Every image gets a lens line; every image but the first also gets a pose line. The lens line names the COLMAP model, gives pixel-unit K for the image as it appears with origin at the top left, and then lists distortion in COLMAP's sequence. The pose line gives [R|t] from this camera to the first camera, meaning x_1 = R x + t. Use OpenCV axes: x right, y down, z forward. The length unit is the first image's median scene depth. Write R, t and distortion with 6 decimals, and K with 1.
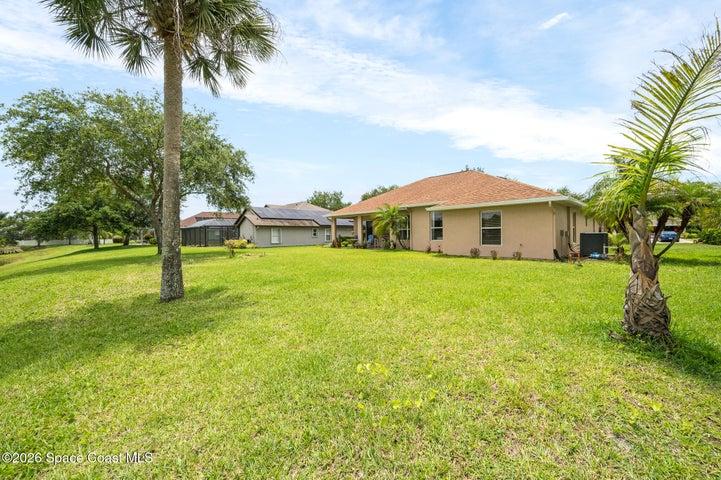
lens RADIAL K [[288.5, 0, 360.5], [0, 288.5, 240.0], [0, 0, 1]] dist [0.001953, 0.000026]
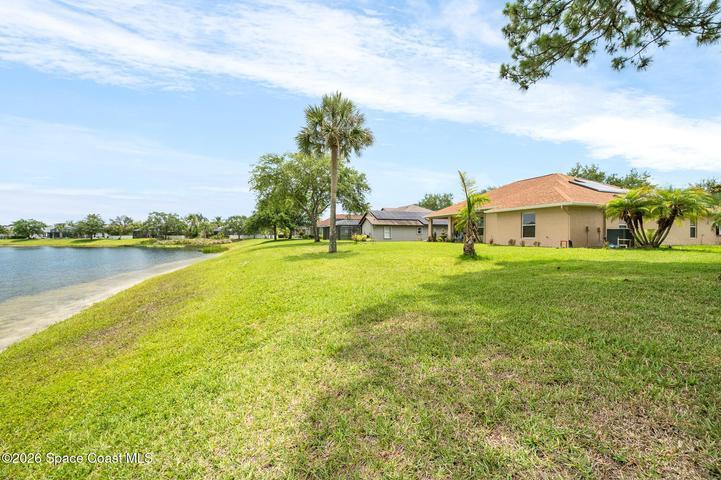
lens RADIAL K [[288.5, 0, 360.5], [0, 288.5, 240.0], [0, 0, 1]] dist [0.001953, 0.000026]
pose [[0.916760, 0.020190, -0.398928, 0.122132], [-0.020538, 0.999783, 0.003403, 0.018280], [0.398910, 0.005073, 0.916976, -0.255931]]
